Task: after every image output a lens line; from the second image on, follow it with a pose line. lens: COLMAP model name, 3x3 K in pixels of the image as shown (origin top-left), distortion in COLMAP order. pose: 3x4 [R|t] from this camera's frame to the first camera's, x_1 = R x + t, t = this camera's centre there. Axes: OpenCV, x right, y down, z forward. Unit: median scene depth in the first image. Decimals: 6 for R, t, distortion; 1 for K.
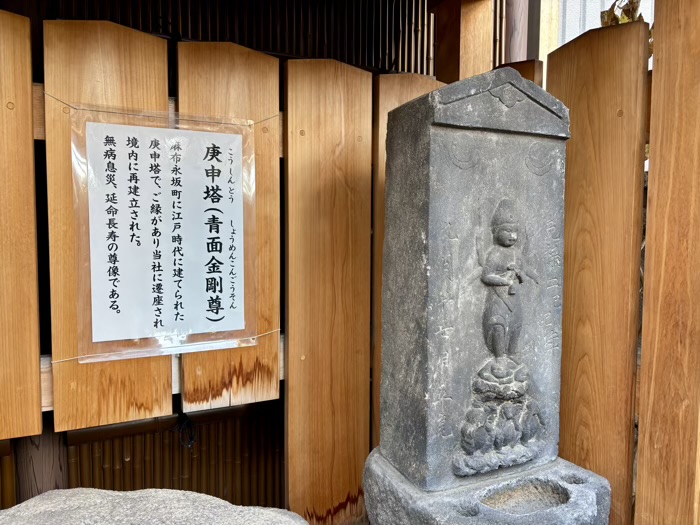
lens RADIAL K [[526.6, 0, 356.0], [0, 526.6, 263.5], [0, 0, 1]] dist [0.030419, -0.007456]
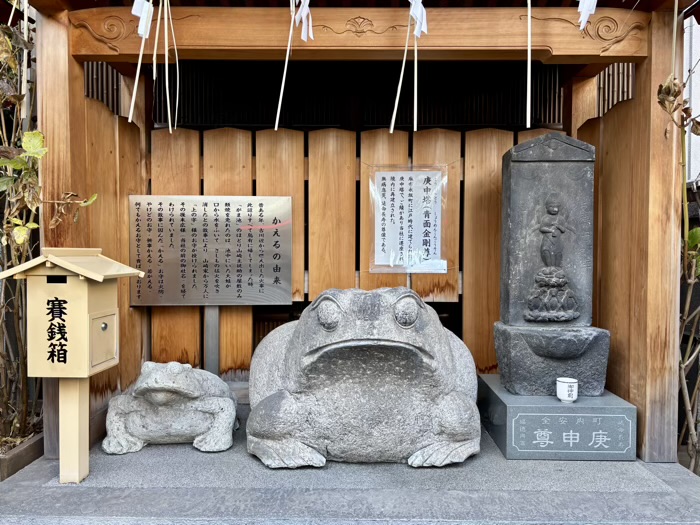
lens RADIAL K [[526.6, 0, 356.0], [0, 526.6, 263.5], [0, 0, 1]] dist [0.030419, -0.007456]
pose [[0.886747, 0.003690, -0.462240, 0.493099], [-0.027058, 0.998668, -0.043934, 0.242428], [0.461463, 0.051465, 0.885666, -1.073801]]
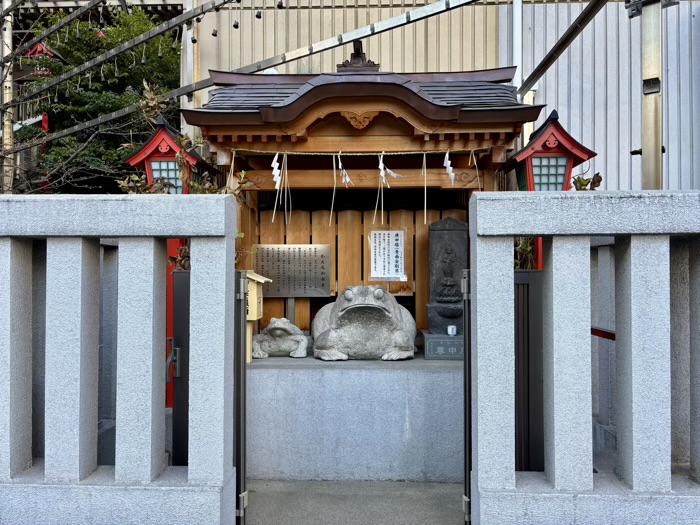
lens RADIAL K [[526.6, 0, 356.0], [0, 526.6, 263.5], [0, 0, 1]] dist [0.030419, -0.007456]
pose [[0.872527, -0.015823, -0.488310, 1.627123], [-0.024205, 0.996848, -0.075551, 0.374687], [0.487967, 0.077740, 0.869394, -3.054233]]
